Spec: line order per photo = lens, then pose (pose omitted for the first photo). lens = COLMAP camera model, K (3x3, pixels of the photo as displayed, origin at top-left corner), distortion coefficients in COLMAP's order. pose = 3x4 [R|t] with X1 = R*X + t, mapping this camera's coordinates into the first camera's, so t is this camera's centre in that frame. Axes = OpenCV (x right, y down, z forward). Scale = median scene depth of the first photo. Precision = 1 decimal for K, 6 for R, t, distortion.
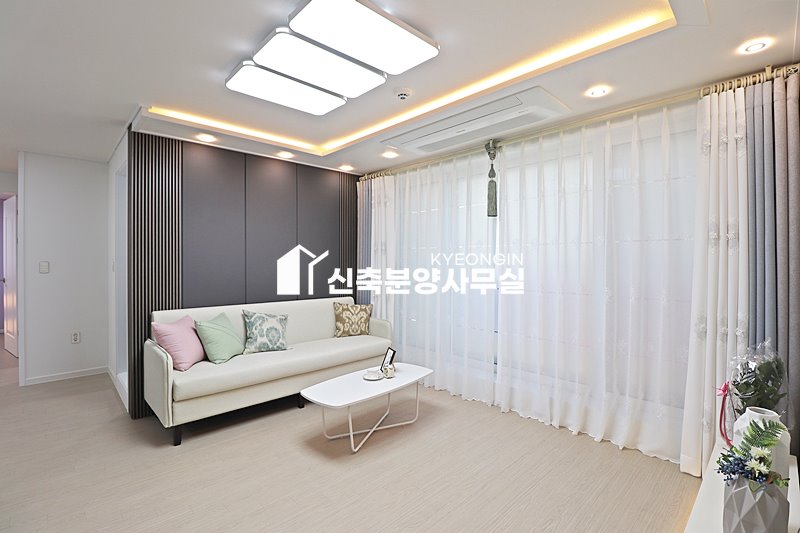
lens RADIAL K [[369.1, 0, 402.7], [0, 369.1, 263.9], [0, 0, 1]] dist [-0.007102, -0.009017]
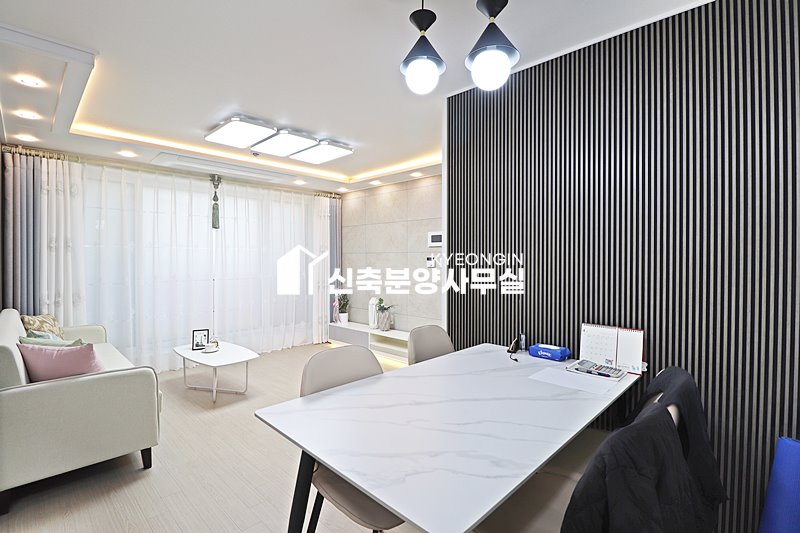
lens RADIAL K [[369.1, 0, 401.9], [0, 369.1, 264.0], [0, 0, 1]] dist [-0.007102, -0.009017]
pose [[-0.029192, -0.015728, 0.999450, -1.194315], [0.005747, 0.999857, 0.015902, -0.009405], [-0.999557, 0.006209, -0.029097, 0.320475]]
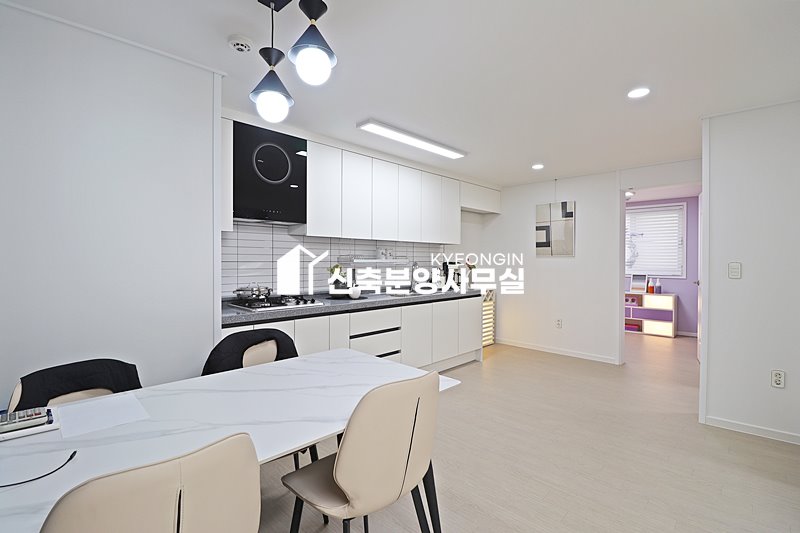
lens RADIAL K [[369.1, 0, 404.1], [0, 369.1, 262.5], [0, 0, 1]] dist [-0.007102, -0.009017]
pose [[0.029153, 0.005432, -0.999560, -0.330073], [-0.008774, 0.999948, 0.005178, -0.004341], [0.999536, 0.008619, 0.029199, 0.376846]]
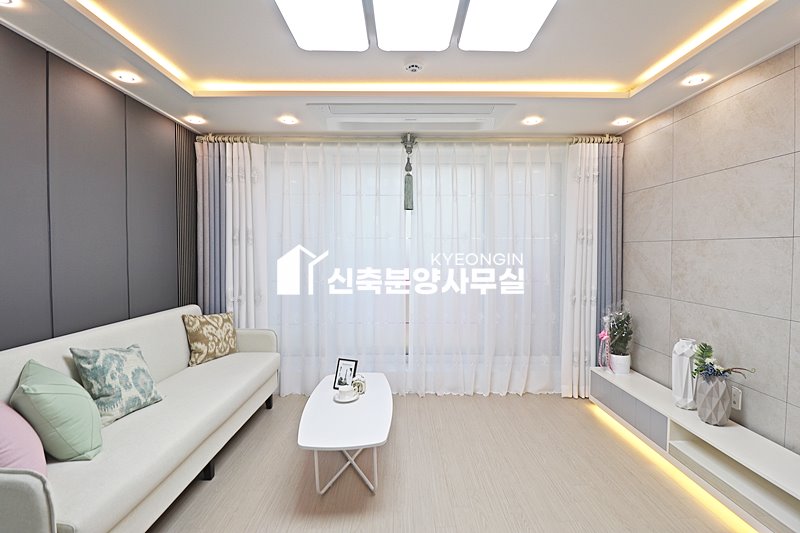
lens RADIAL K [[369.1, 0, 405.0], [0, 369.1, 261.6], [0, 0, 1]] dist [-0.007102, -0.009017]
pose [[0.691204, -0.022151, 0.722320, -0.496485], [0.005934, 0.999670, 0.024979, -0.011353], [-0.722636, -0.012979, 0.691107, 0.301926]]
